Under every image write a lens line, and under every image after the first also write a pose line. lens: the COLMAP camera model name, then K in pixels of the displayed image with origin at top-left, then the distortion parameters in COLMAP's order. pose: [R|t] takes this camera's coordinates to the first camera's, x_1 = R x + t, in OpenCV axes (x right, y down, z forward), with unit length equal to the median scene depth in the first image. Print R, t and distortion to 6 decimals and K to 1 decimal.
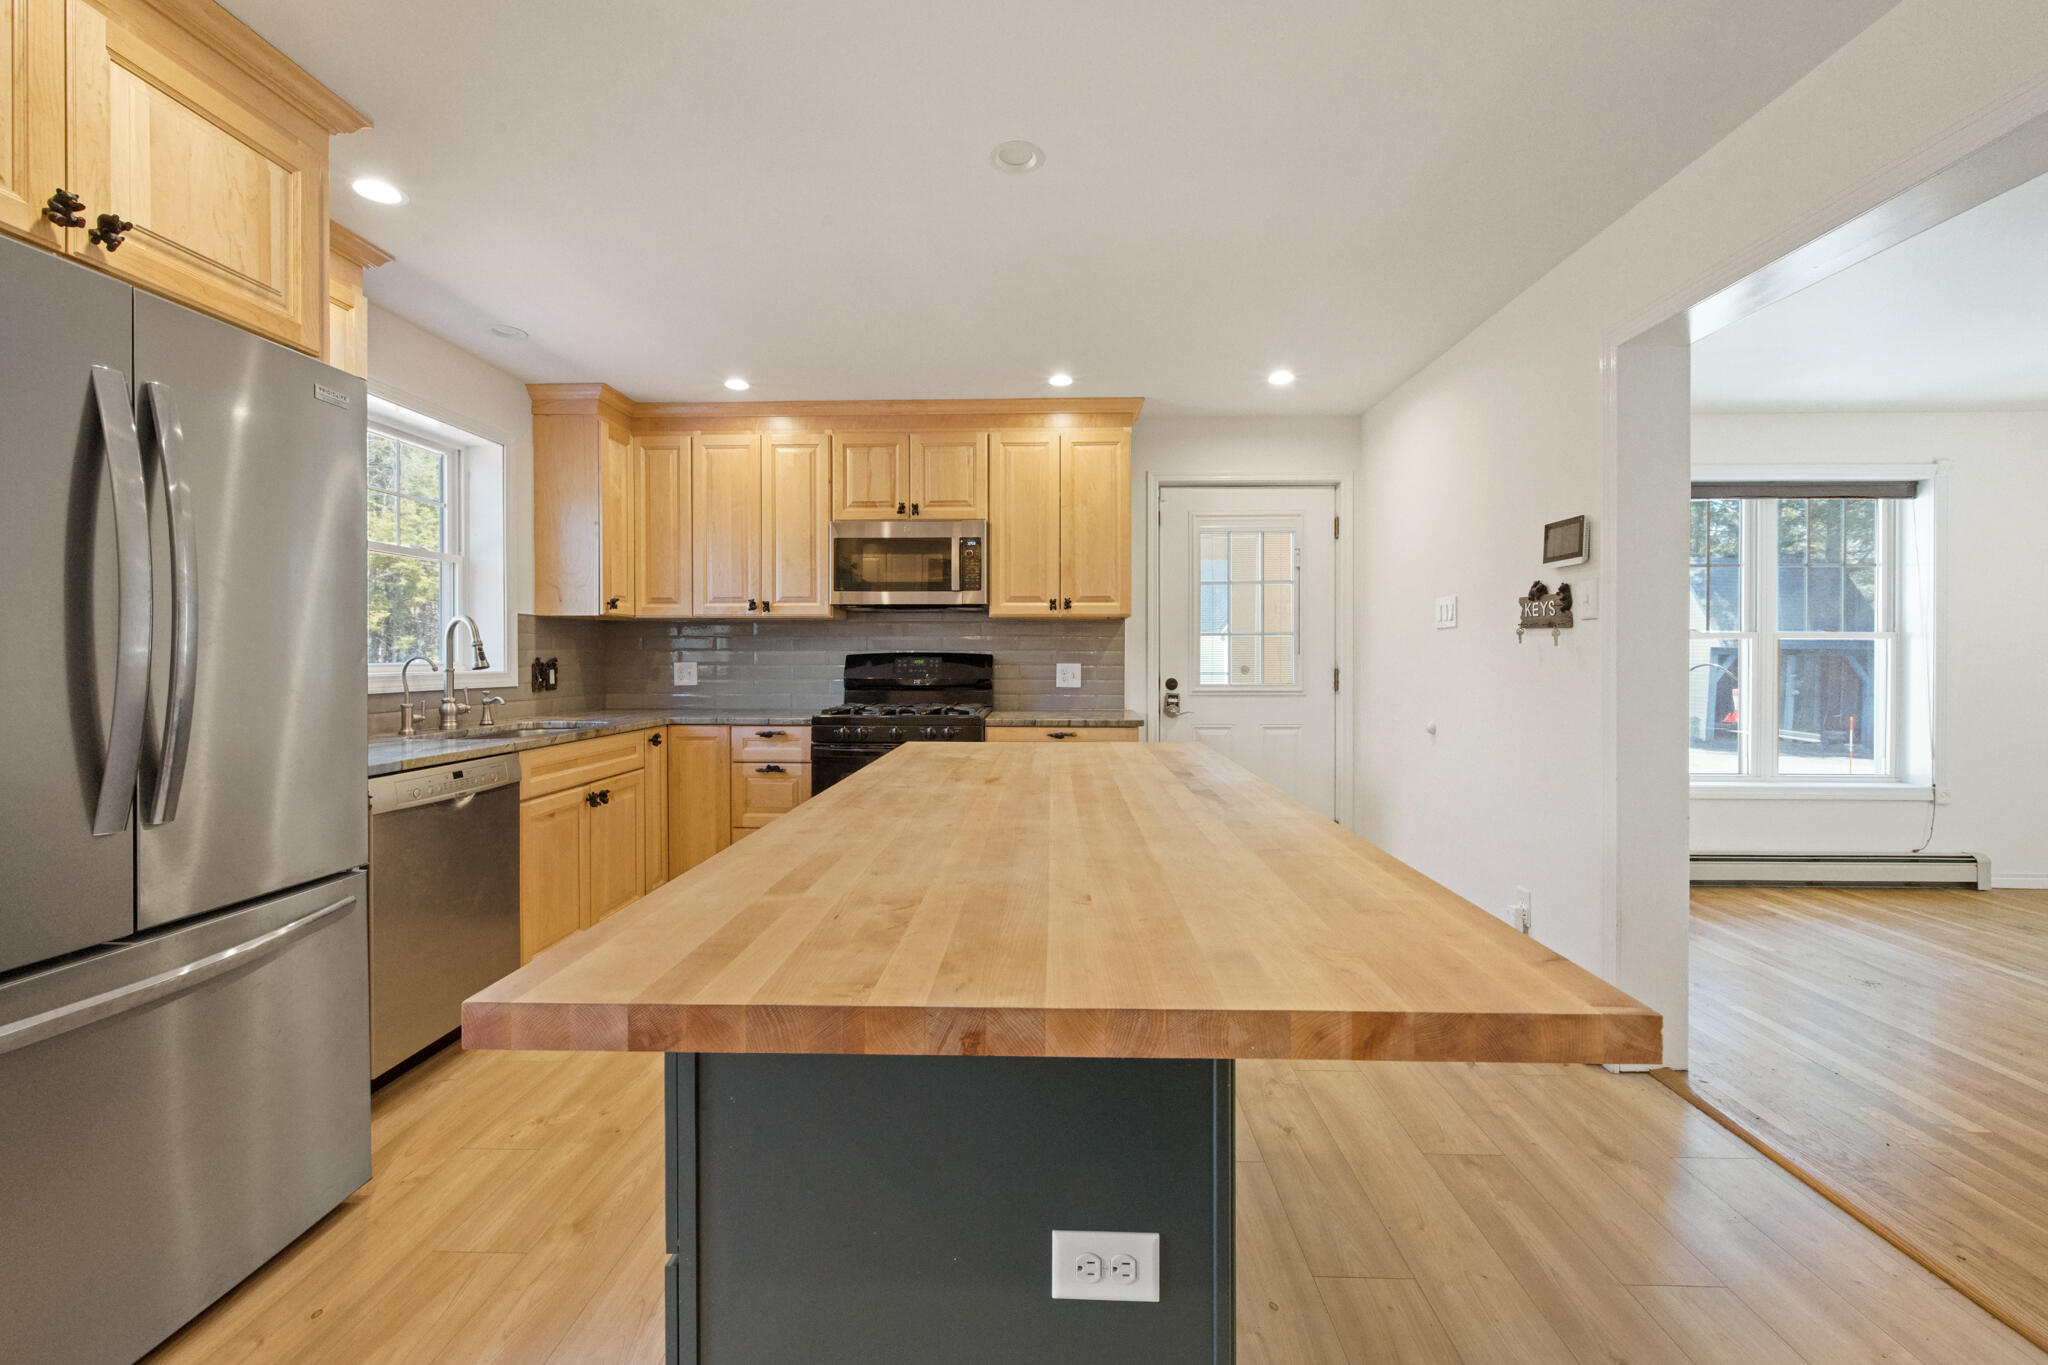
lens RADIAL K [[832.3, 0, 1022.4], [0, 832.3, 659.9], [0, 0, 1]] dist [0.000114, -0.000042]
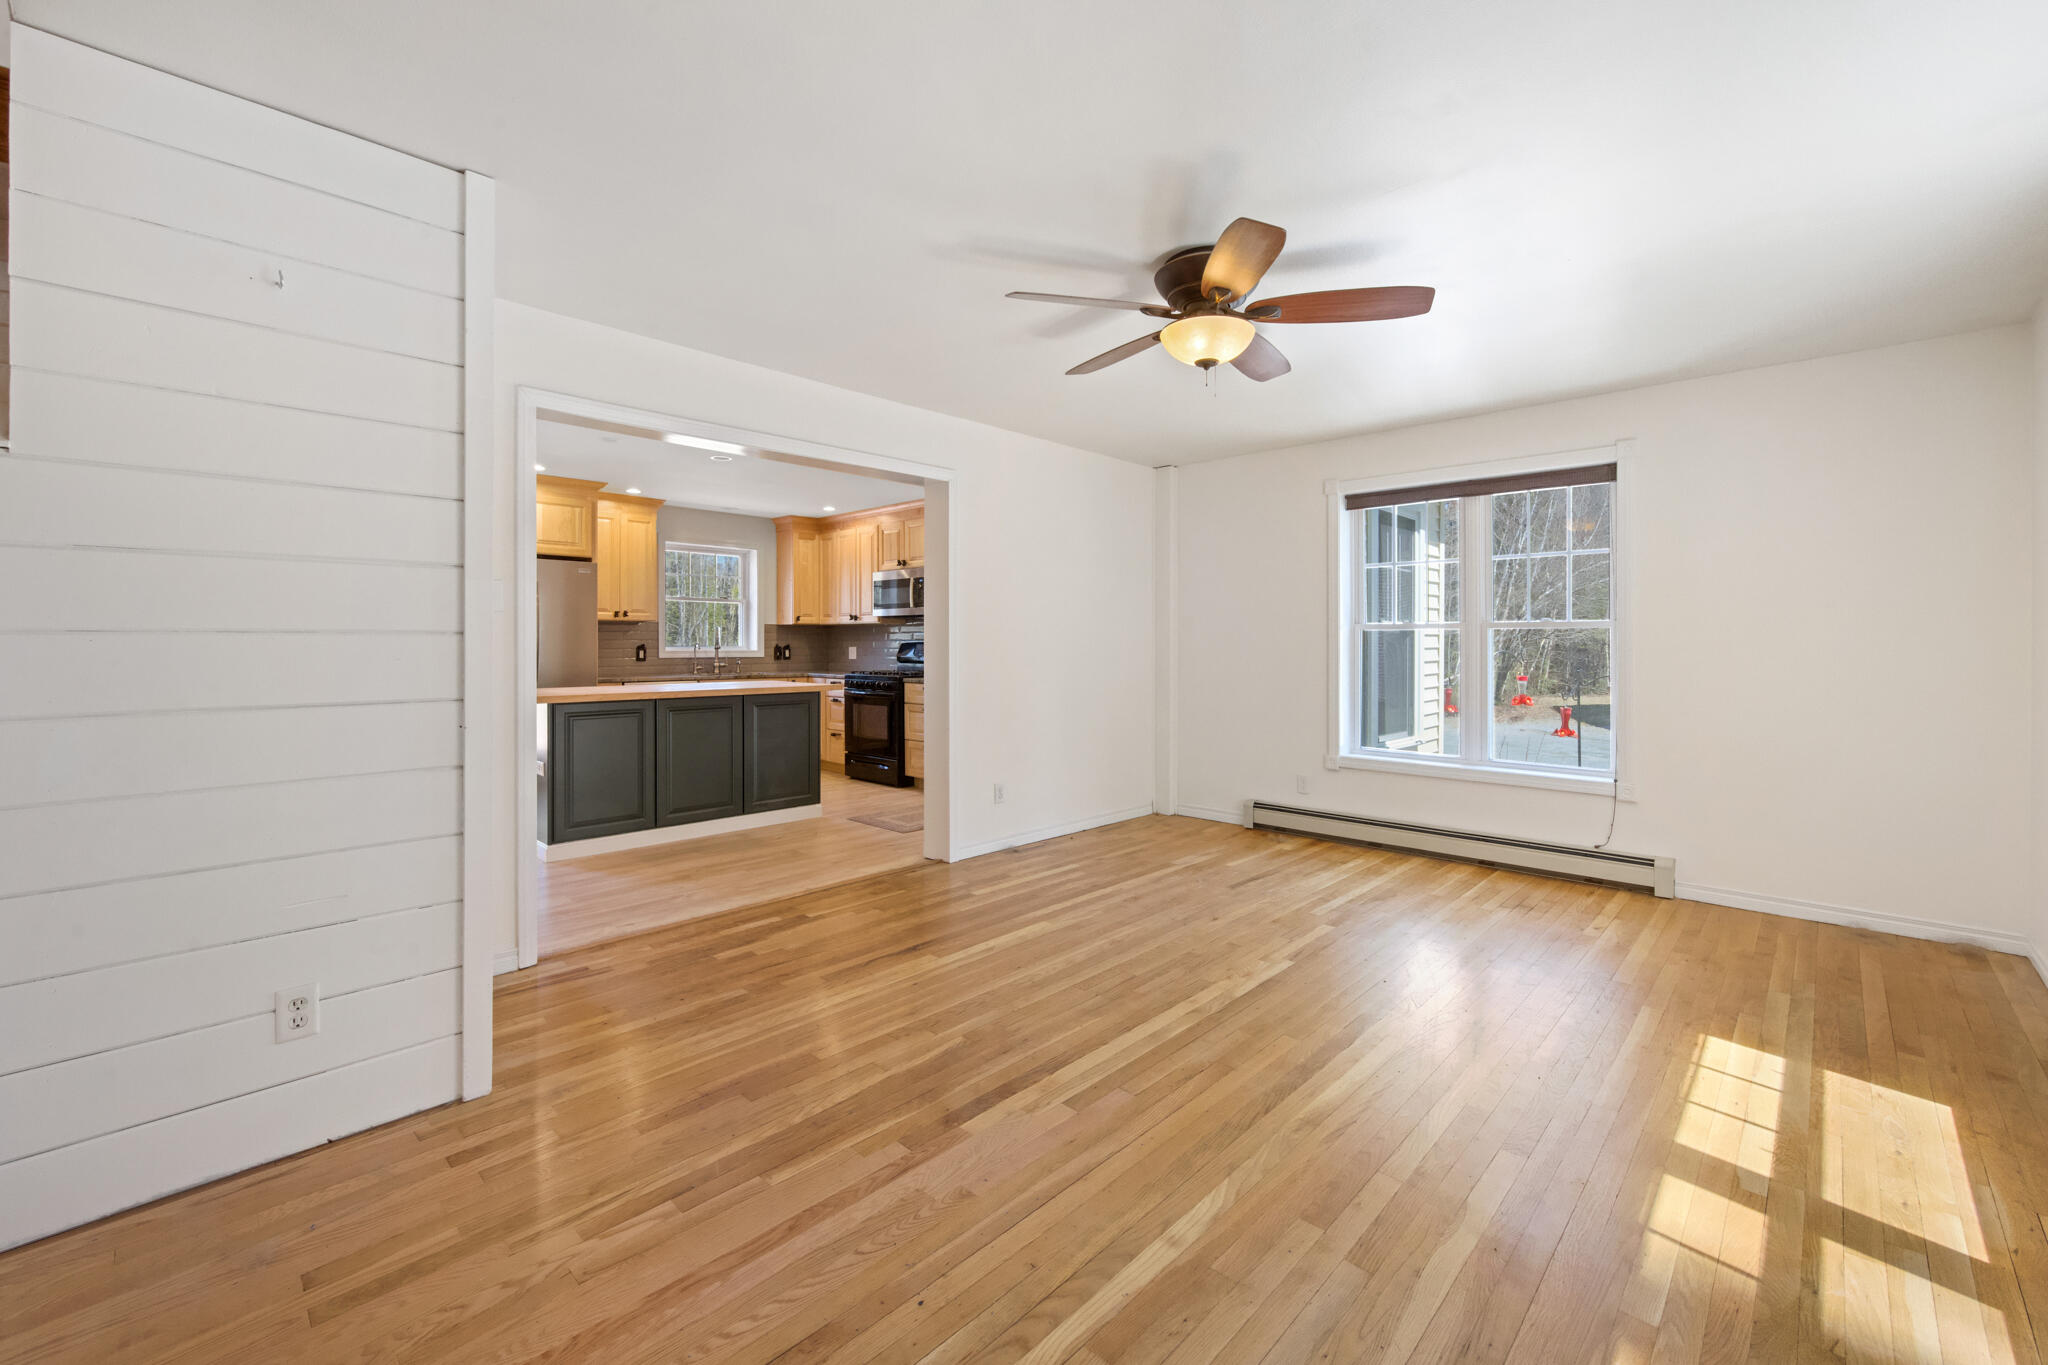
lens RADIAL K [[846.5, 0, 1024.6], [0, 846.5, 642.0], [0, 0, 1]] dist [0.003995, 0.000135]
pose [[0.742388, 0.000067, -0.669971, 1.321931], [-0.004976, 0.999973, -0.005414, 0.000015], [0.669952, 0.007353, 0.742368, -0.191481]]
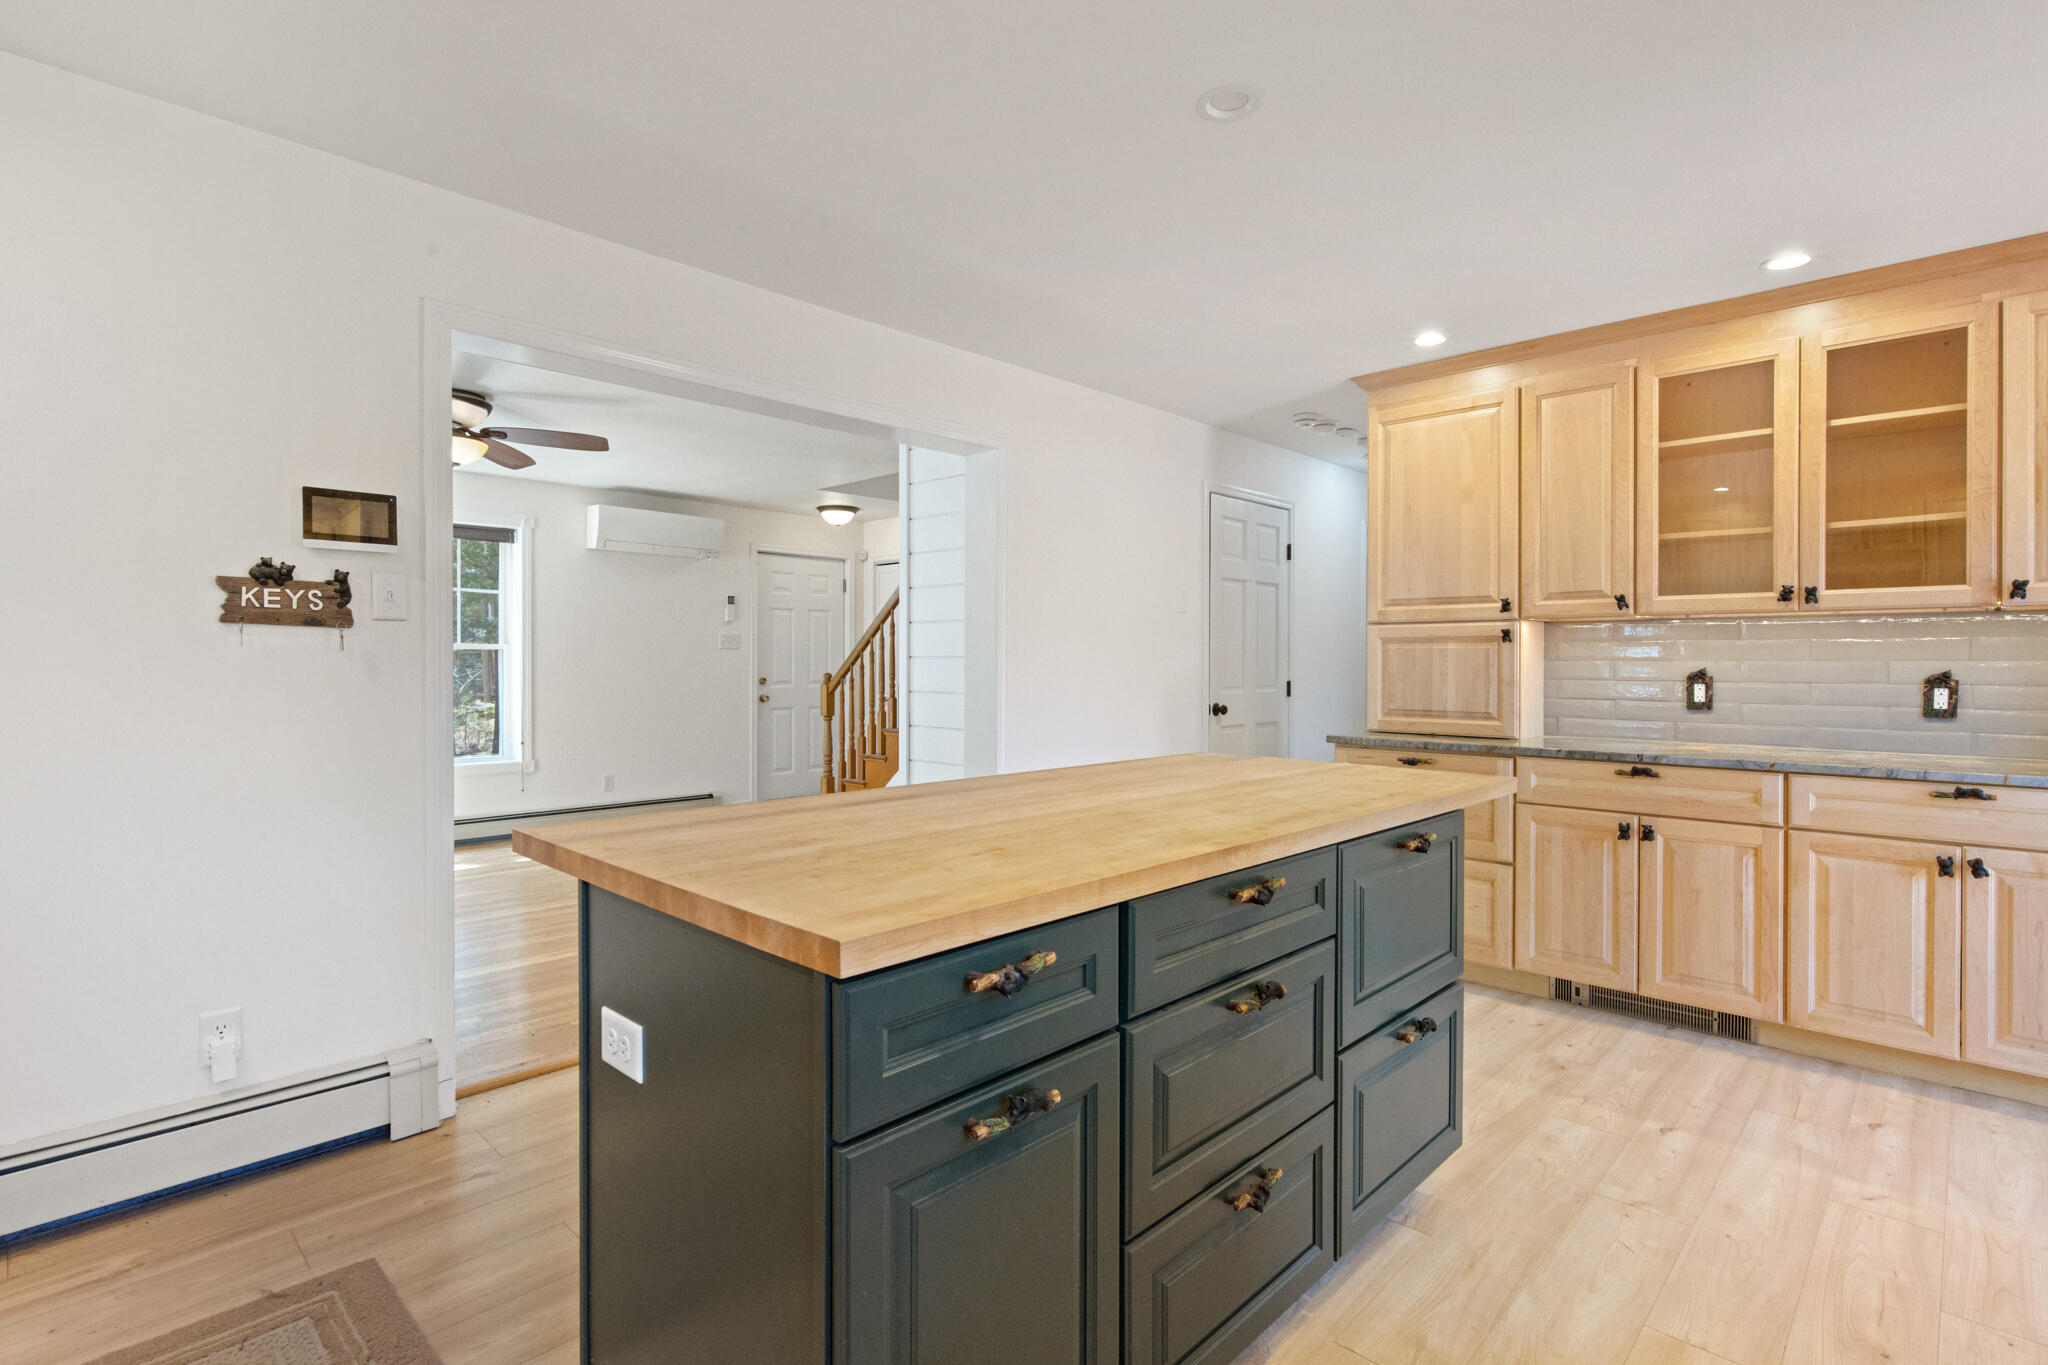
lens RADIAL K [[976.7, 0, 1024.0], [0, 976.7, 682.5], [0, 0, 1]] dist [-0.003142, -0.000685]
pose [[-0.740529, -0.016114, 0.671832, -0.292014], [0.000477, 0.999700, 0.024503, -0.005868], [-0.672025, 0.018466, -0.740299, 0.818322]]
